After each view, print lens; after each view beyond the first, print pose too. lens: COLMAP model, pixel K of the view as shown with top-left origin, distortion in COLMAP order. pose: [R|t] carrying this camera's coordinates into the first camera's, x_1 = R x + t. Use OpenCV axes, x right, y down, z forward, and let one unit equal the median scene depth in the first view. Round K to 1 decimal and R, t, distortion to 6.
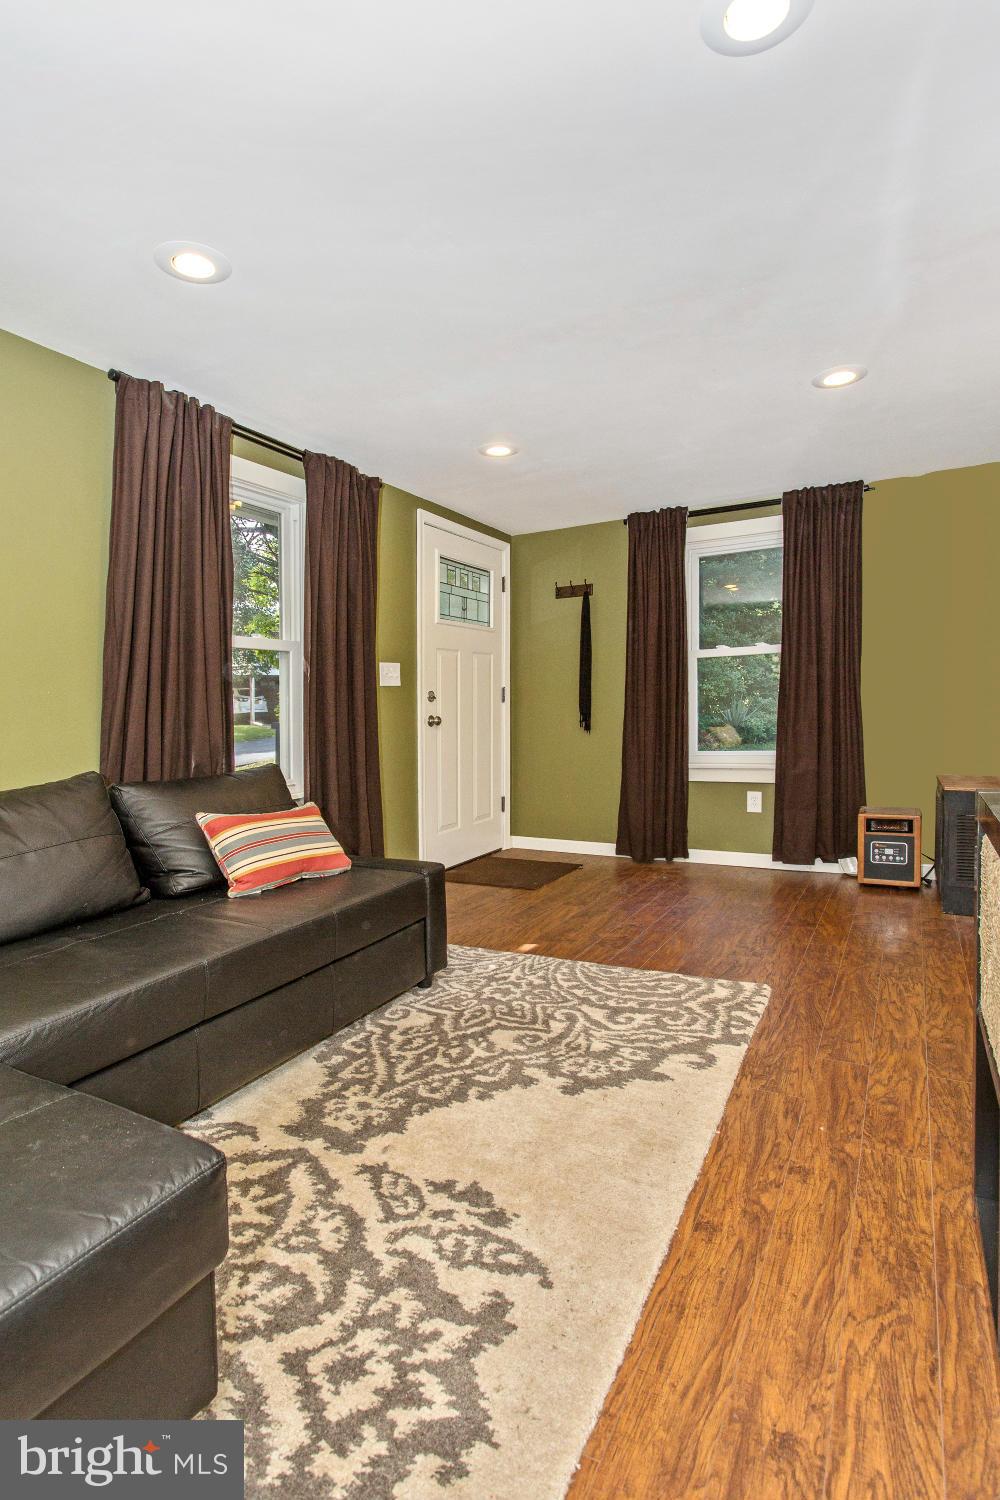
lens RADIAL K [[767.5, 0, 500.2], [0, 767.5, 685.6], [0, 0, 1]] dist [0.007810, -0.002136]
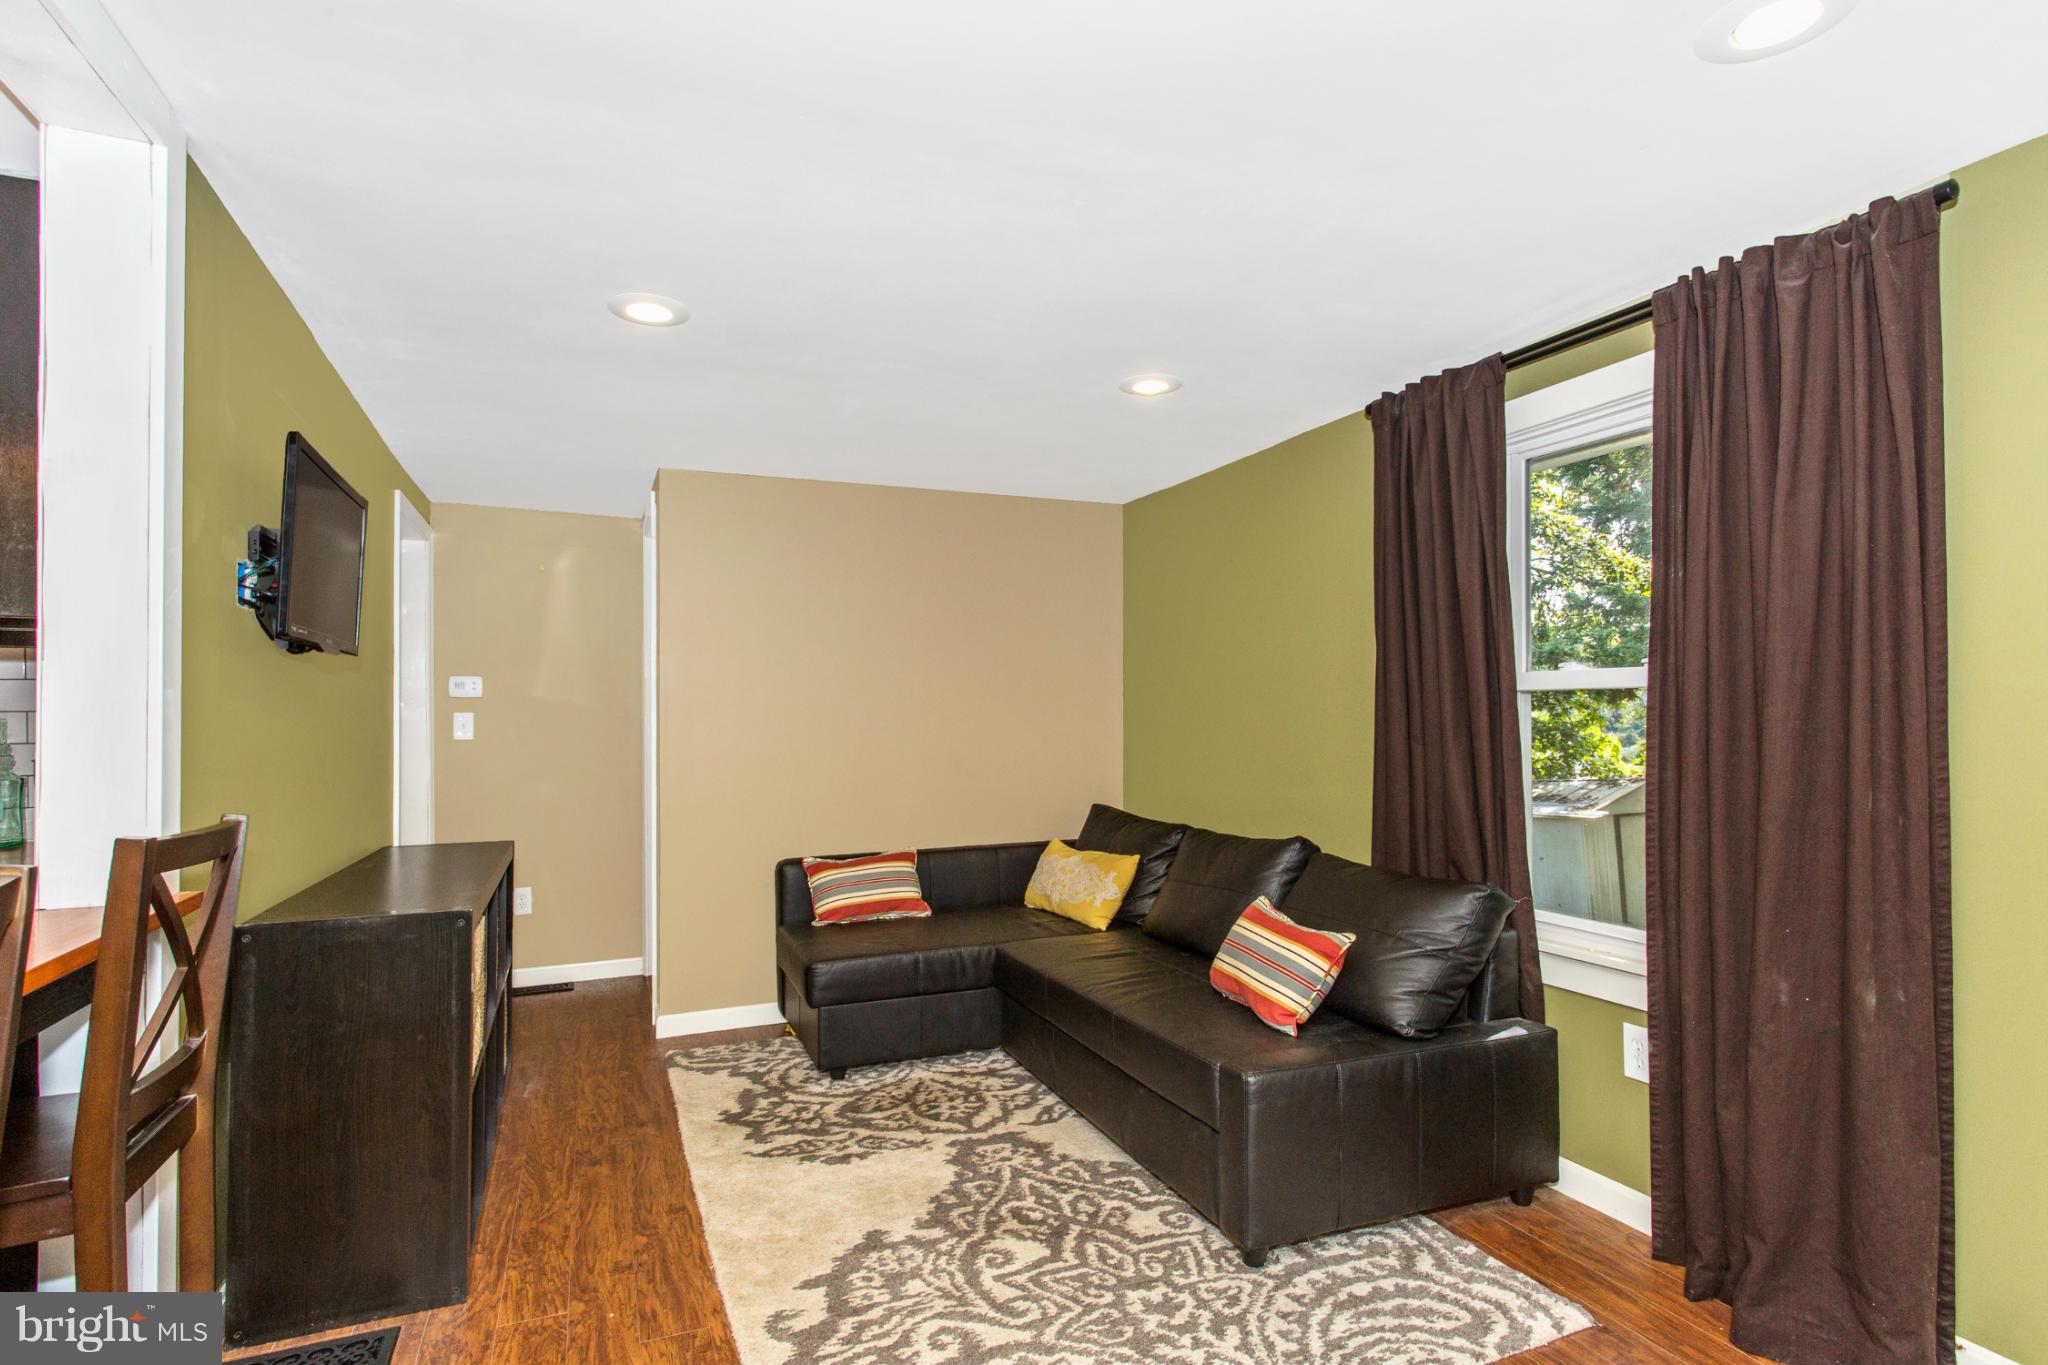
lens RADIAL K [[998.2, 0, 1011.8], [0, 998.2, 693.9], [0, 0, 1]] dist [0.007338, -0.001420]
pose [[-0.629200, 0.013308, -0.777129, 0.775950], [0.045905, 0.998744, -0.020064, -0.083244], [0.775887, -0.048298, -0.629021, 1.616971]]
